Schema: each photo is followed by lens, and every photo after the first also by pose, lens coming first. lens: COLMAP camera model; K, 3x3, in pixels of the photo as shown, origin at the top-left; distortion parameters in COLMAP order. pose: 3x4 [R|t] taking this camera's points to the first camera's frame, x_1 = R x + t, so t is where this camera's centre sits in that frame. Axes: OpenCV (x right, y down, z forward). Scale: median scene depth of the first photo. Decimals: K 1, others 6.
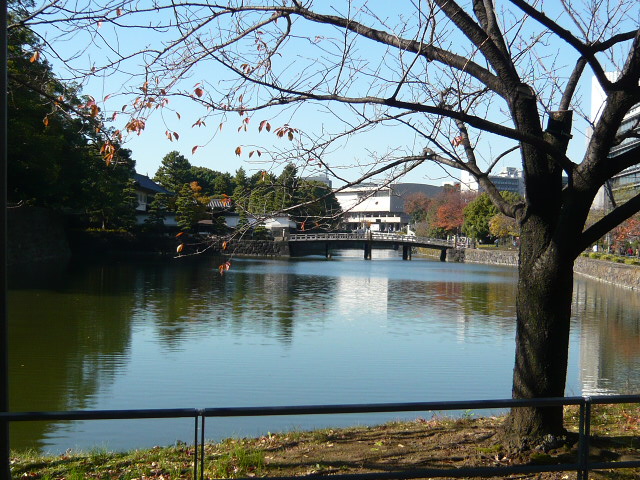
lens RADIAL K [[920.4, 0, 320.8], [0, 920.4, 240.0], [0, 0, 1]] dist [-0.098632, 0.000000]
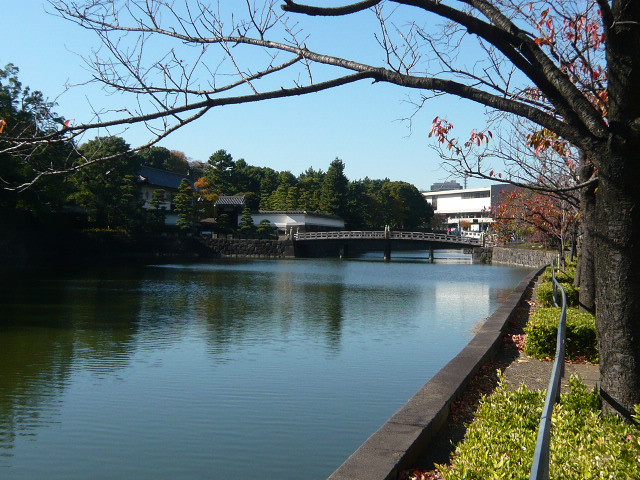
lens RADIAL K [[804.2, 0, 318.8], [0, 804.2, 241.4], [0, 0, 1]] dist [-0.087360, 0.000000]
pose [[0.980961, -0.008318, -0.194026, 0.110635], [0.007877, 0.999964, -0.003044, 0.003851], [0.194044, 0.001457, 0.980992, 0.186825]]
